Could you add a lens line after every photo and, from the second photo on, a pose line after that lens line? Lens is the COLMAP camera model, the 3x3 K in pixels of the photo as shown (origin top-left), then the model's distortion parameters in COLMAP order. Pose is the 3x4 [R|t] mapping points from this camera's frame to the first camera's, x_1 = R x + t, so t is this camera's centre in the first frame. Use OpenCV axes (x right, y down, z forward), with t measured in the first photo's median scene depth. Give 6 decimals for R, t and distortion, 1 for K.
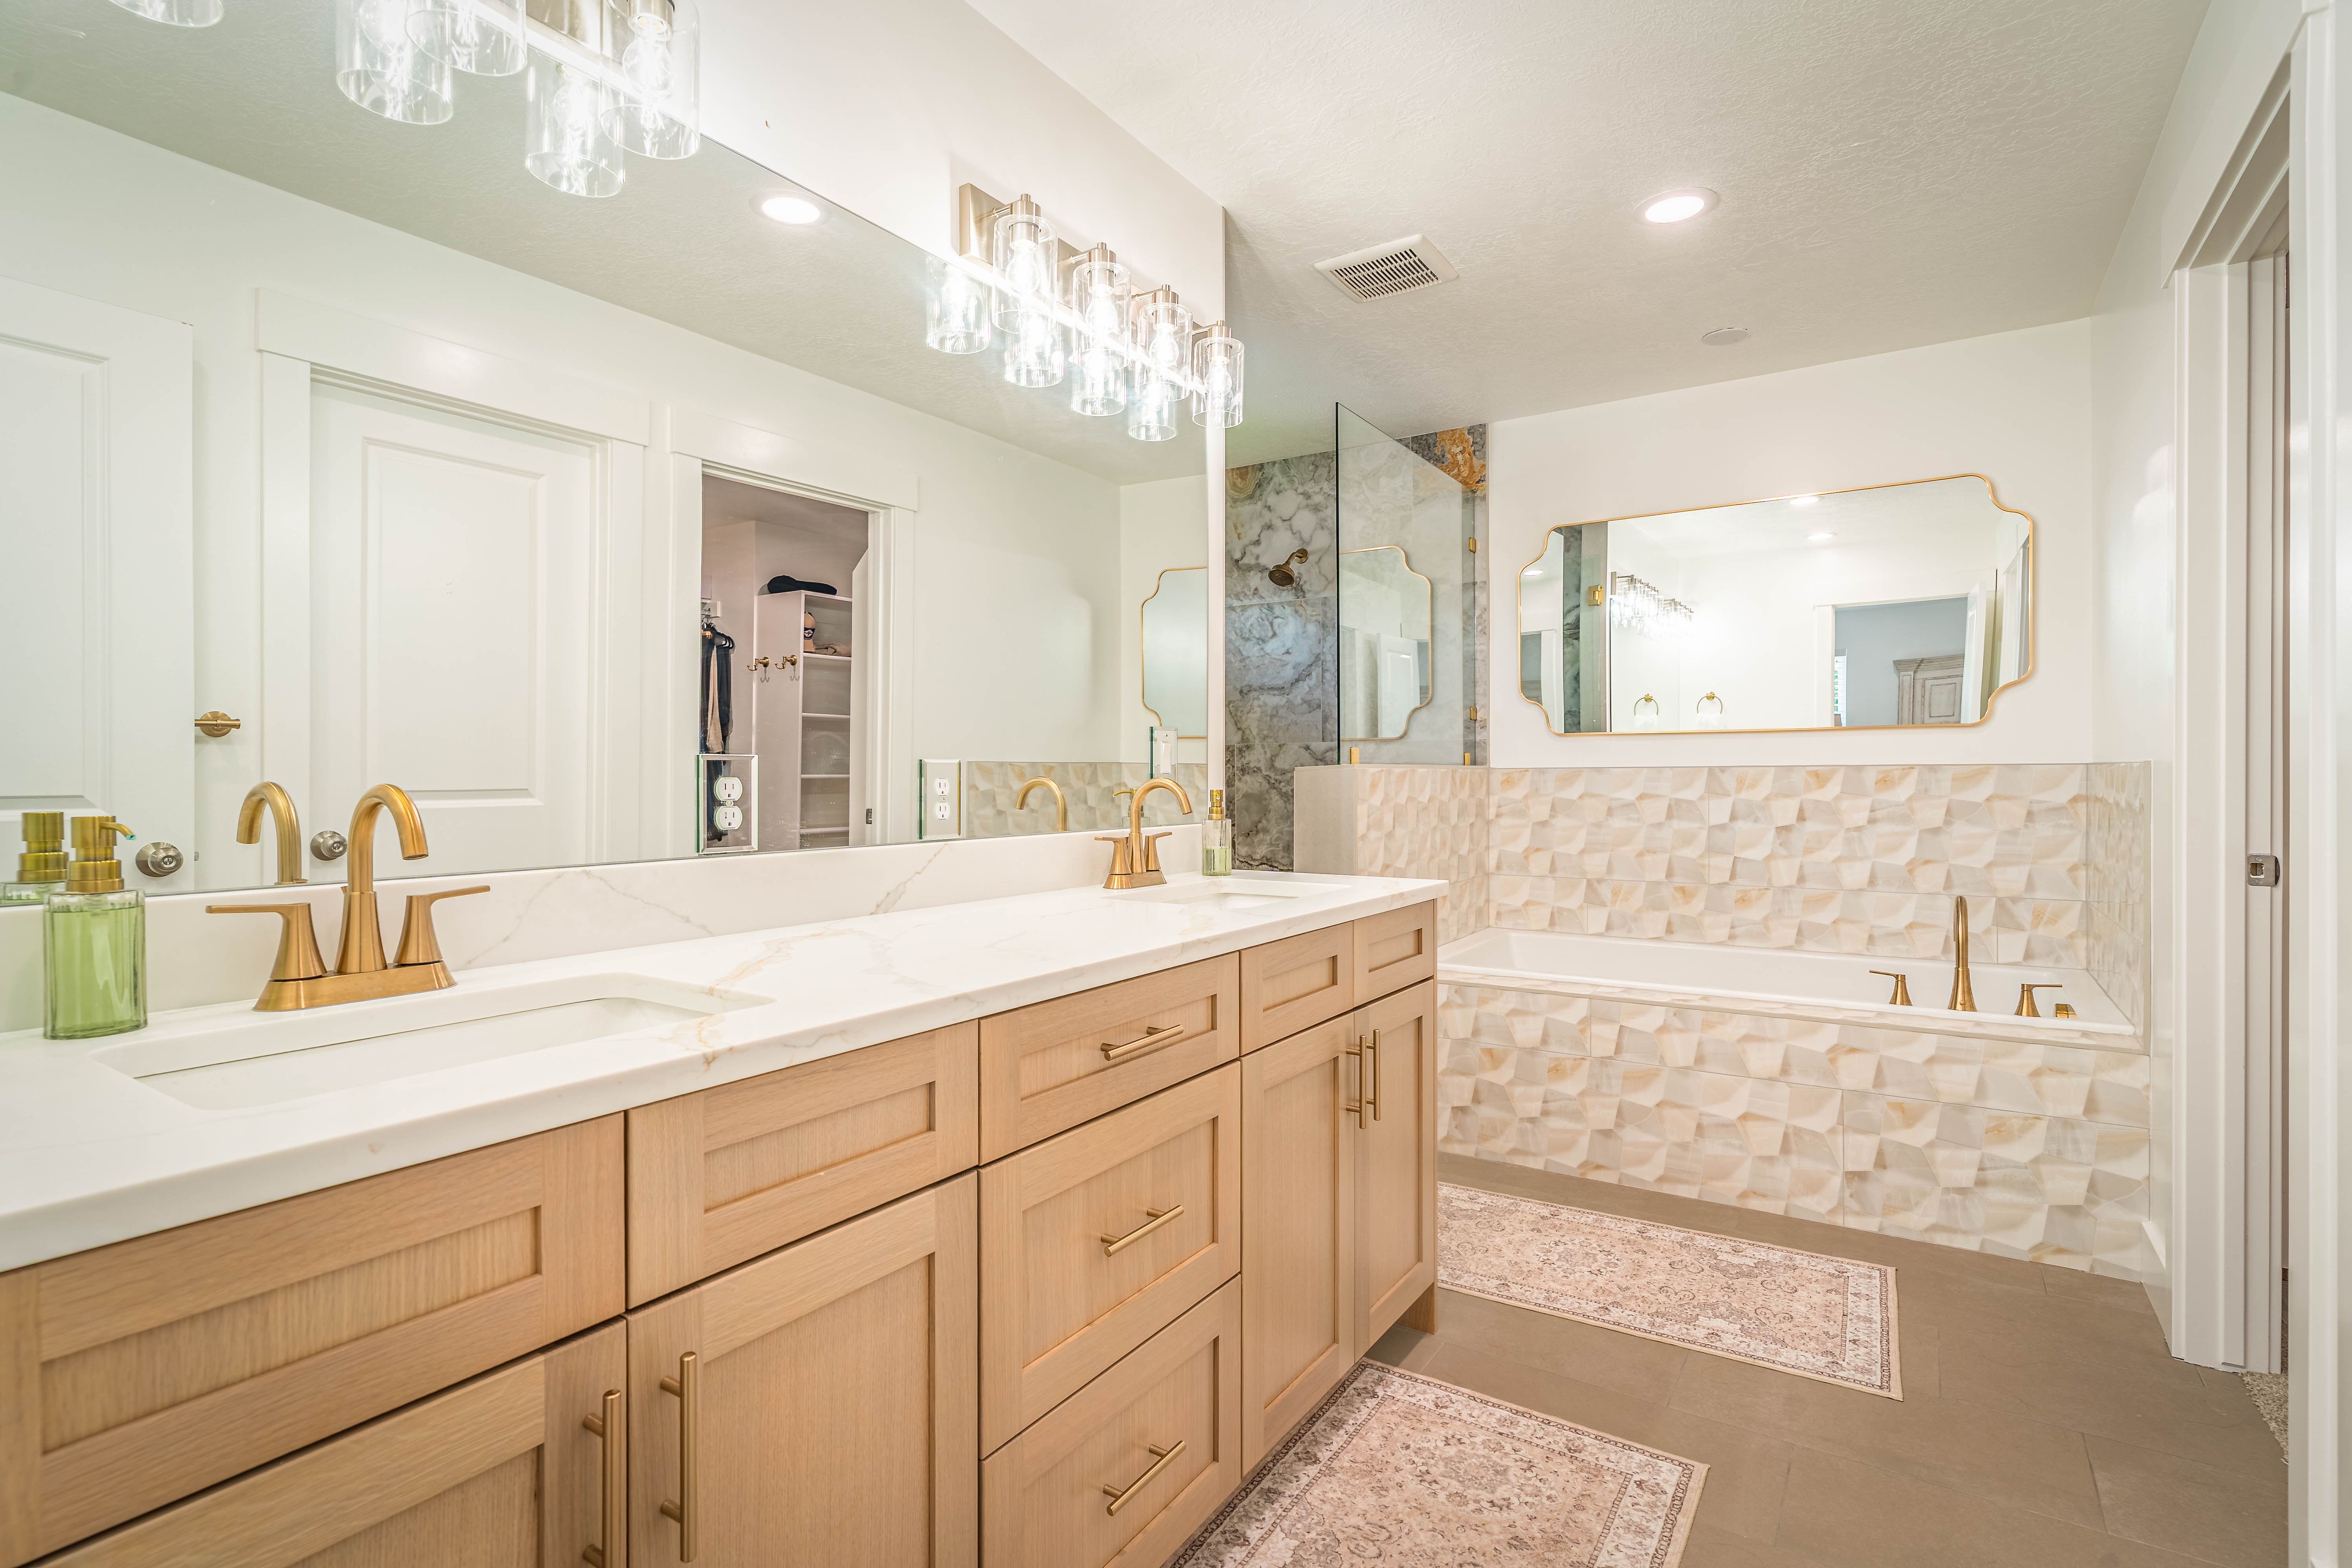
lens RADIAL K [[1132.3, 0, 1177.2], [0, 1132.3, 782.2], [0, 0, 1]] dist [0.001406, -0.001098]
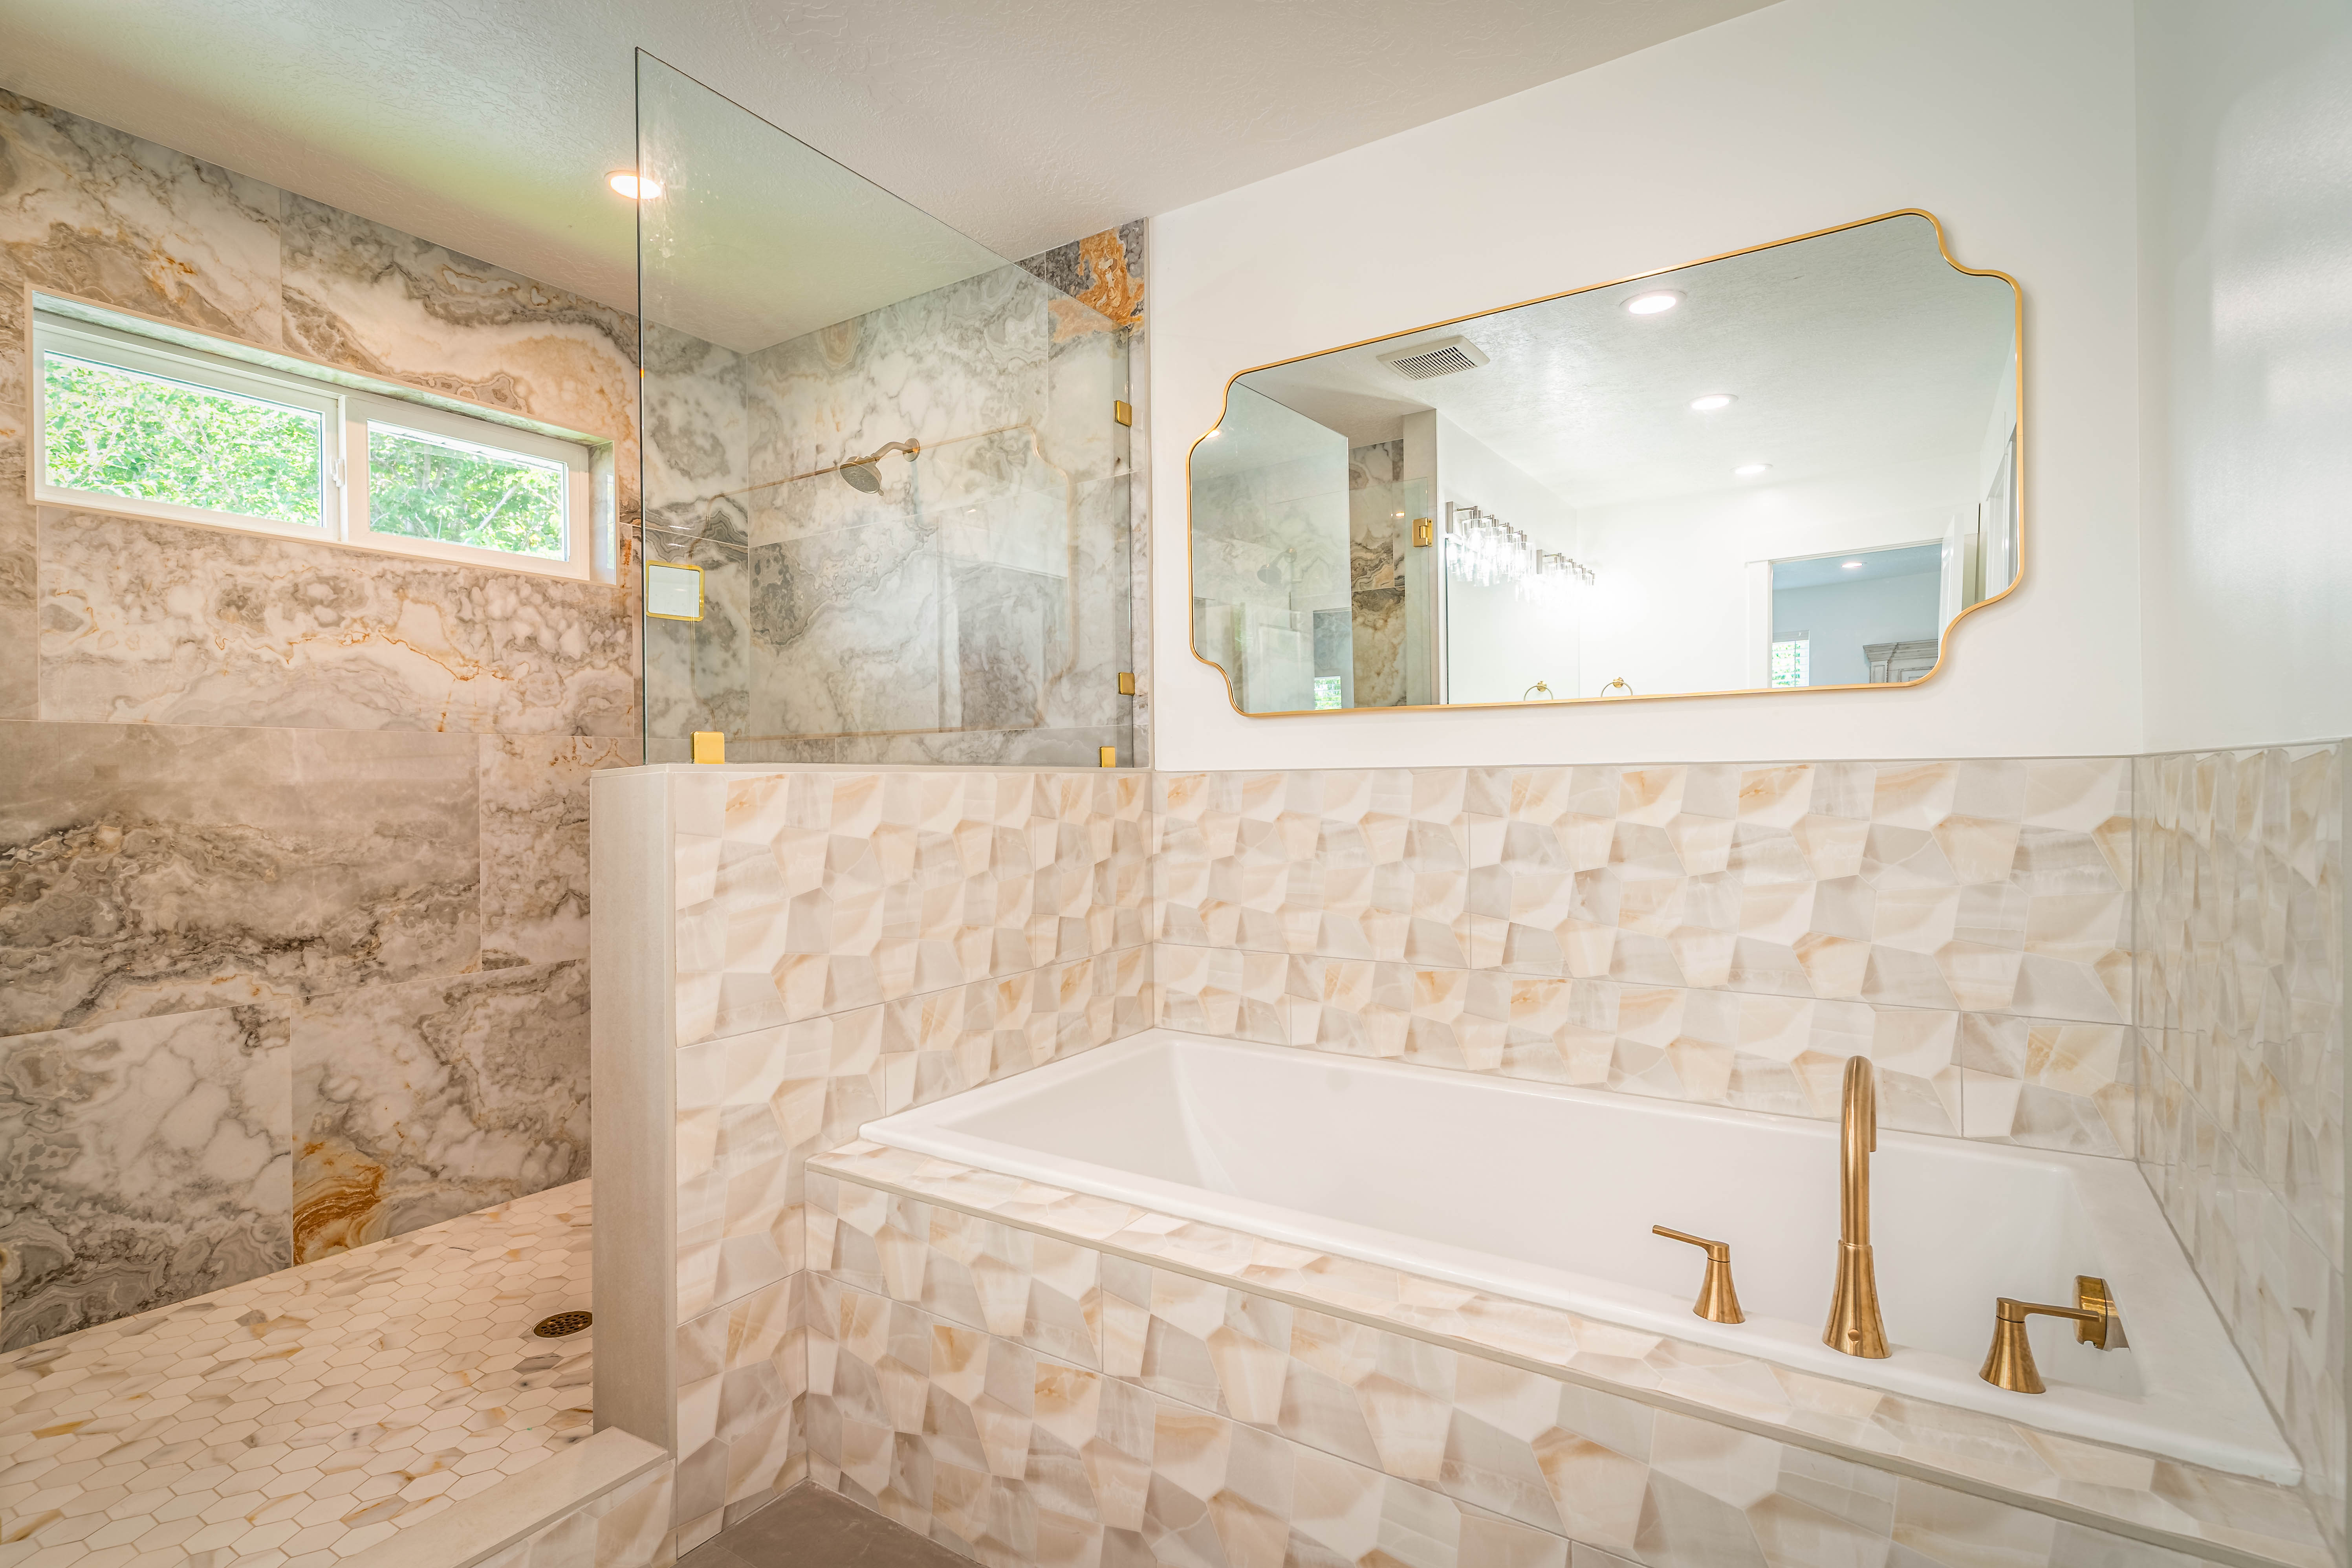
lens RADIAL K [[1132.3, 0, 1174.0], [0, 1132.3, 781.5], [0, 0, 1]] dist [0.001406, -0.001098]
pose [[0.999990, -0.003919, -0.002071, 0.328876], [0.003903, 0.999961, -0.007958, -0.002288], [0.002102, 0.007950, 0.999966, 0.431548]]
